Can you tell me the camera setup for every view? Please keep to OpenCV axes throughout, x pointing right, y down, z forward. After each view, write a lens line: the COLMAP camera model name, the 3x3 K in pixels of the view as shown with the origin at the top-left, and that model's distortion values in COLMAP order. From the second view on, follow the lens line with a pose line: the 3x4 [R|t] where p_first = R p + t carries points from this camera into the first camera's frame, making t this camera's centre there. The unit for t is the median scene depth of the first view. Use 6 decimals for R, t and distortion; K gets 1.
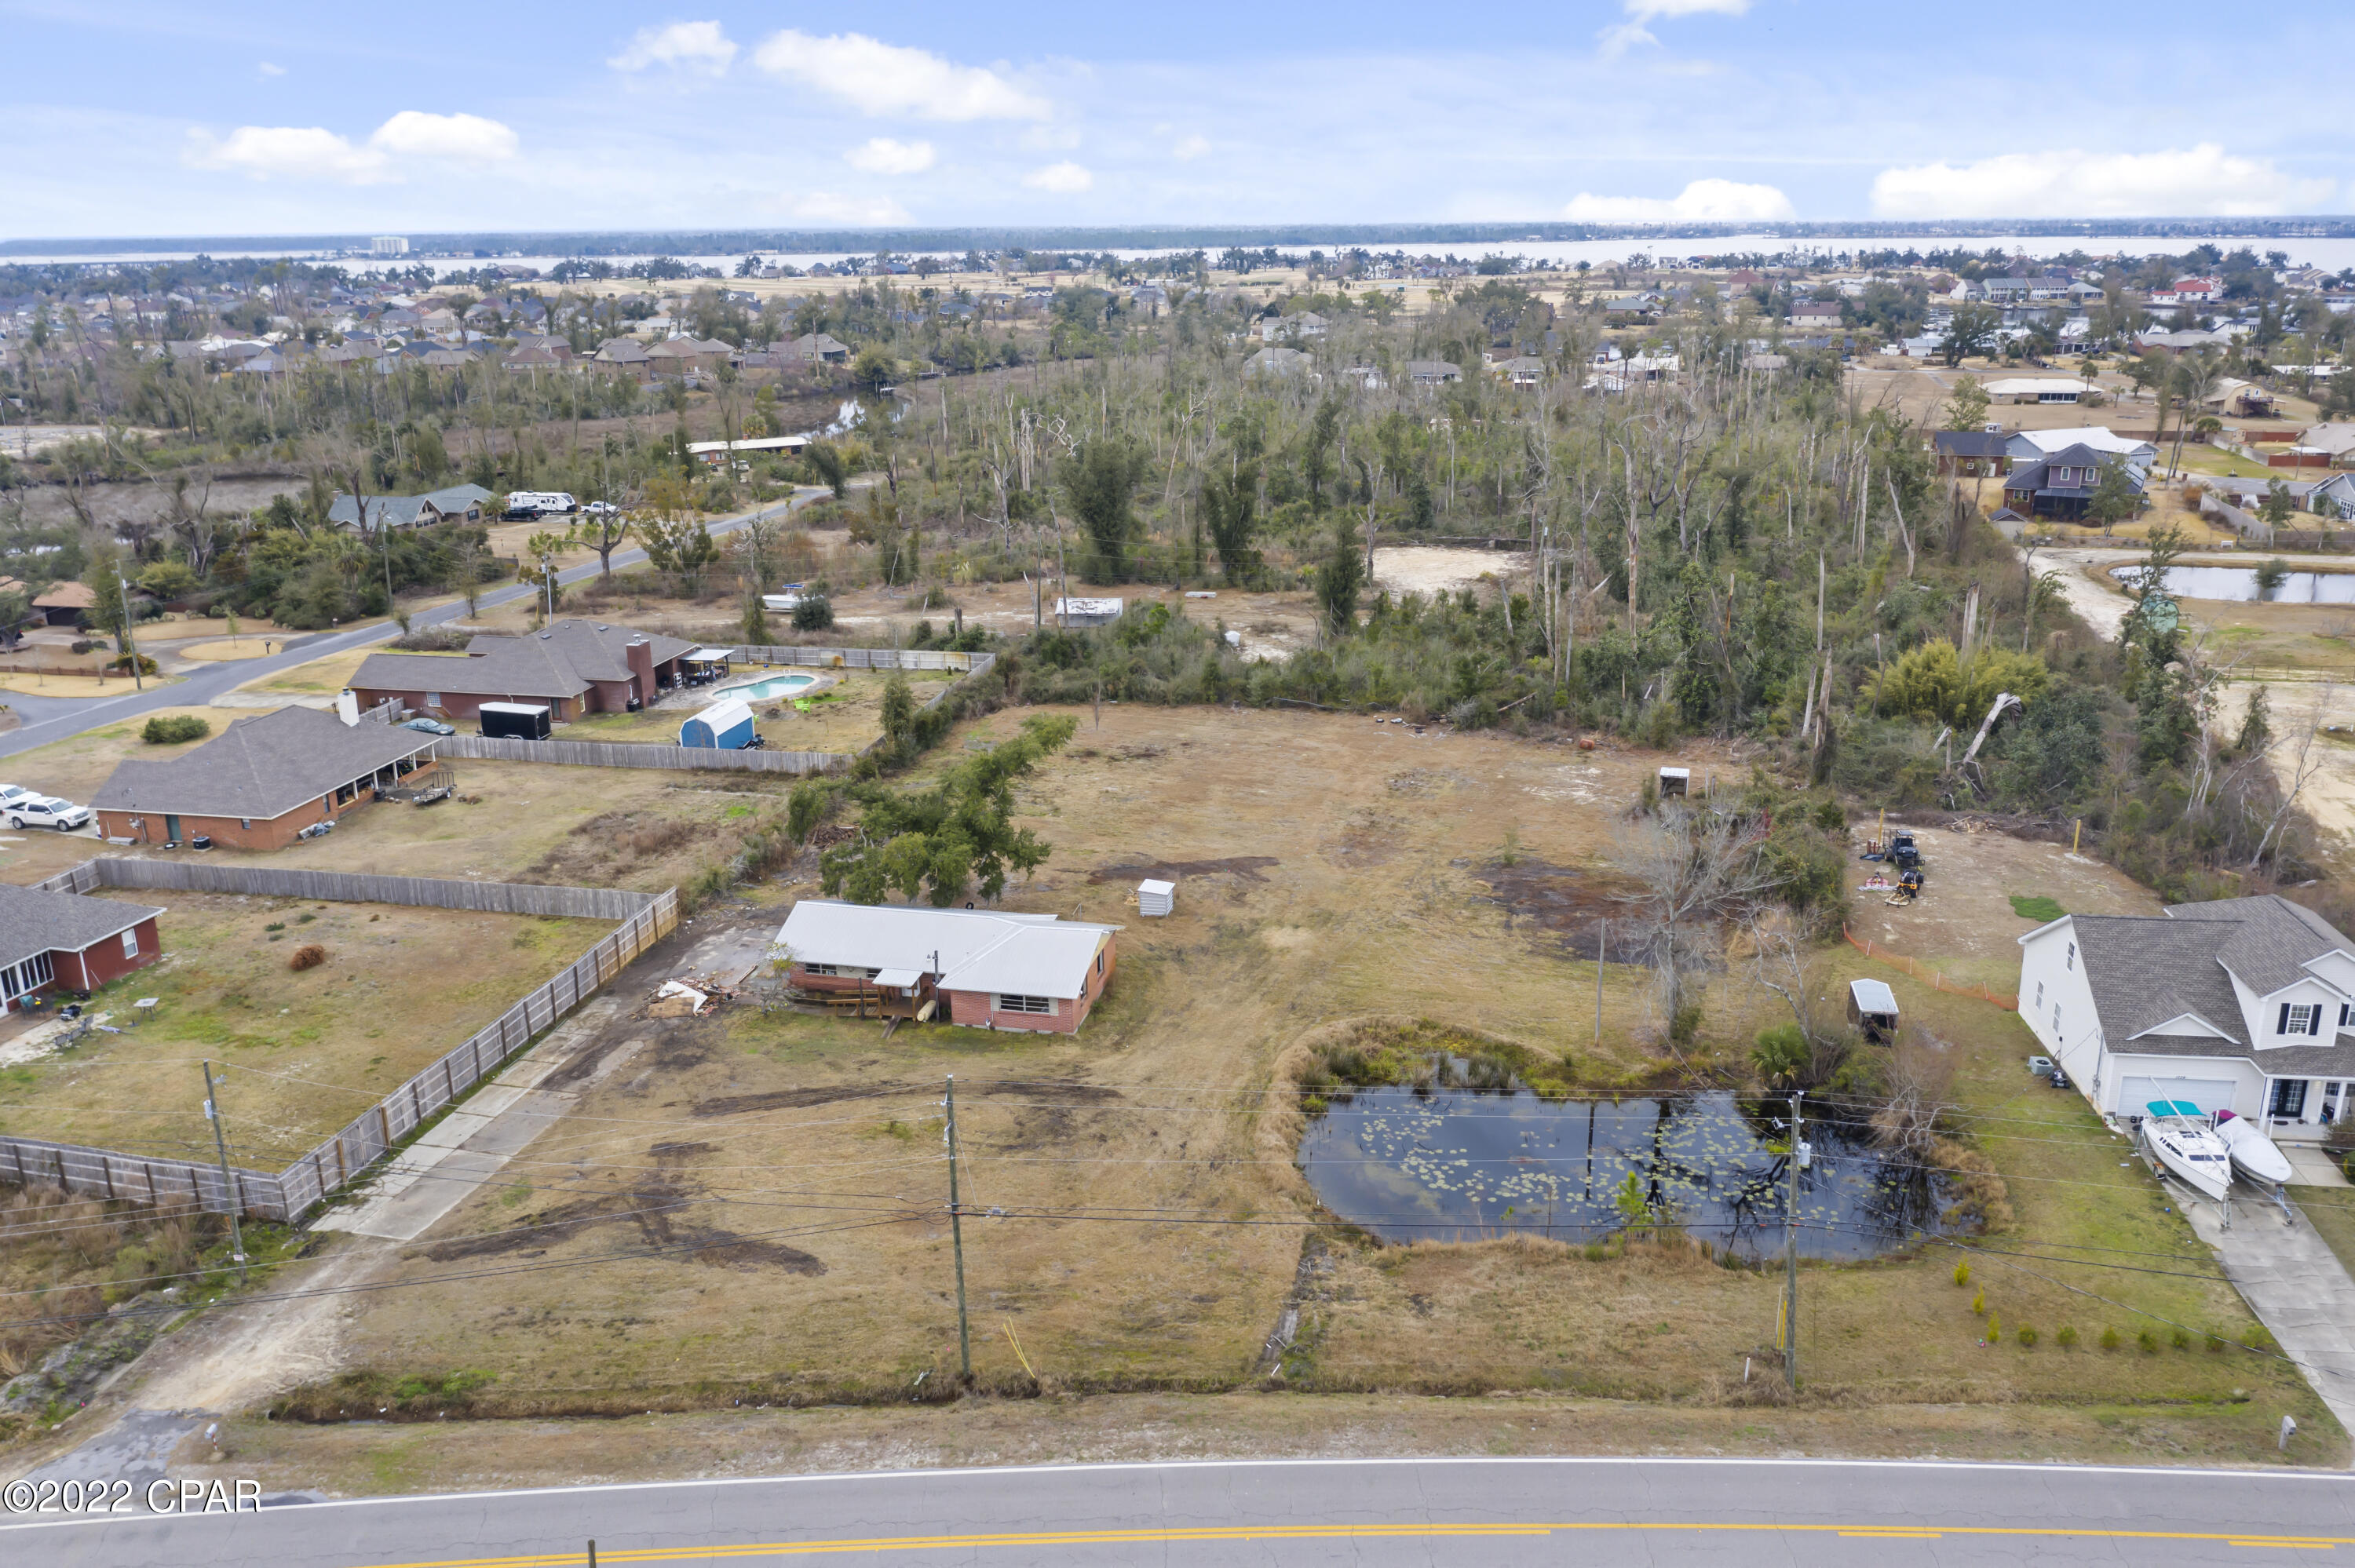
lens RADIAL K [[1870.0, 0, 1177.5], [0, 1870.0, 784.0], [0, 0, 1]] dist [-0.011266, -0.004692]
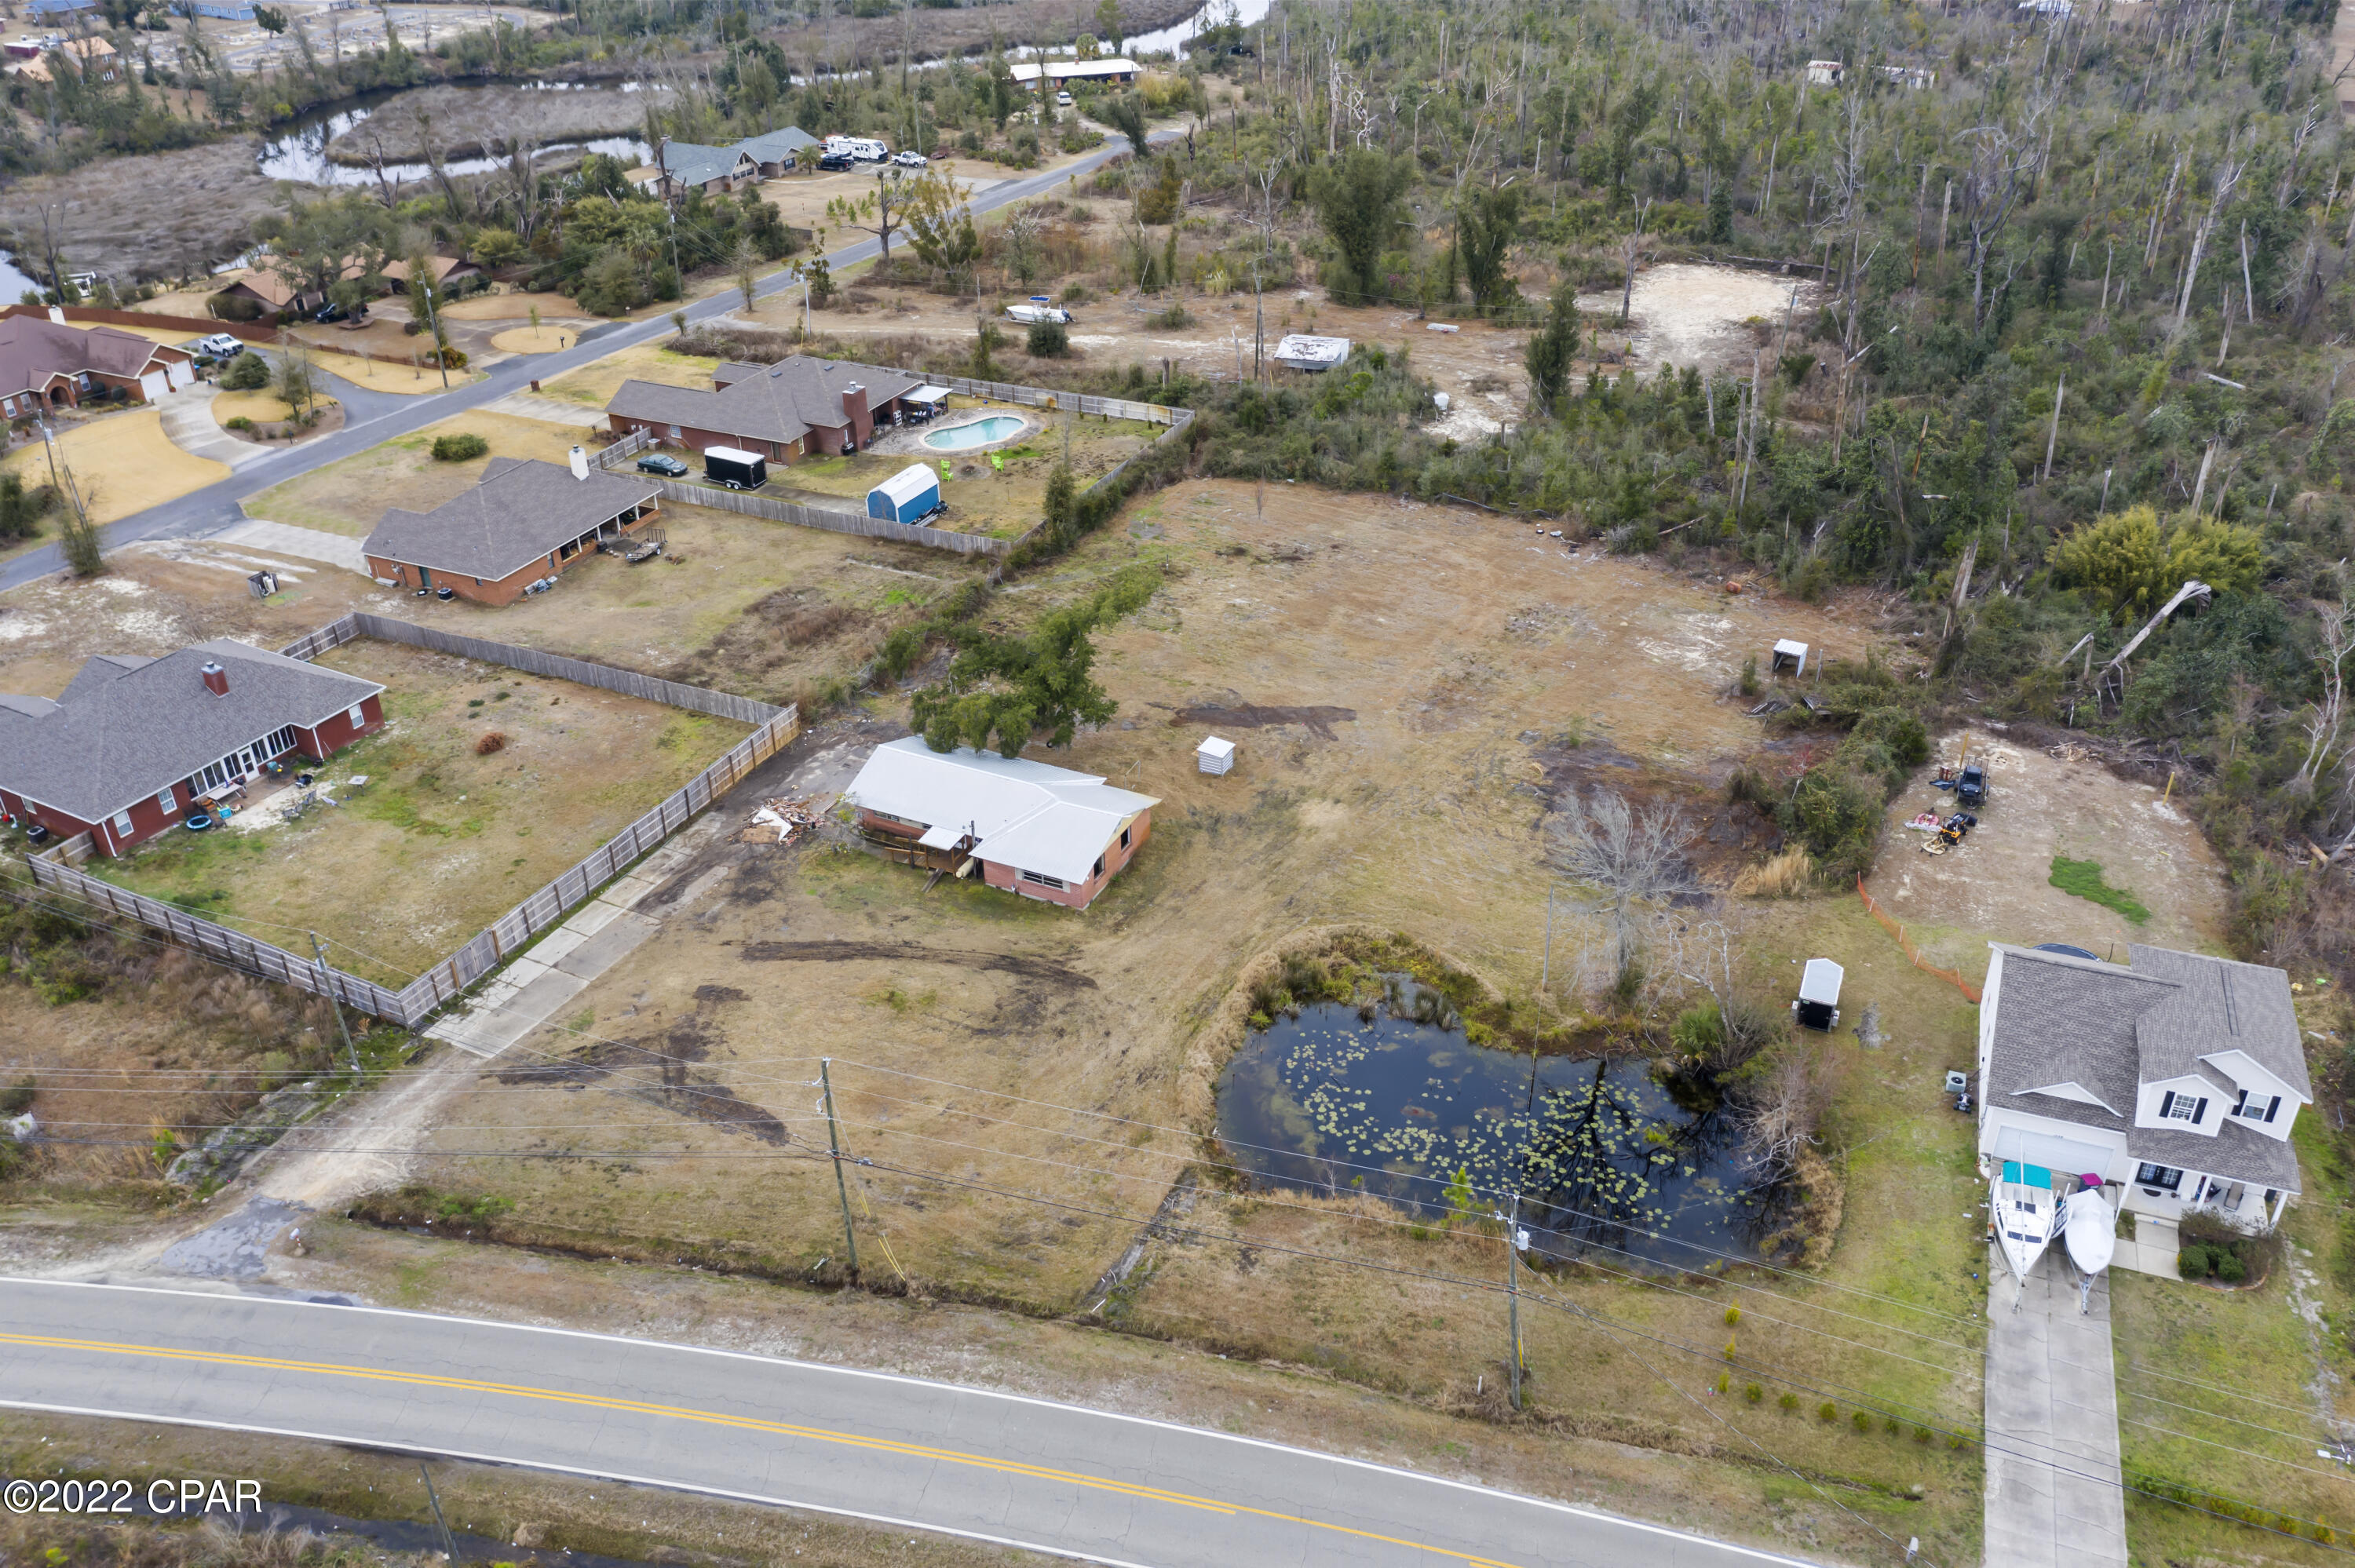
lens RADIAL K [[1870.0, 0, 1177.5], [0, 1870.0, 784.0], [0, 0, 1]] dist [-0.011266, -0.004692]
pose [[0.972558, 0.116036, -0.201660, 0.217468], [-0.063573, 0.966306, 0.249422, -0.223108], [0.223807, -0.229757, 0.947165, -0.035048]]
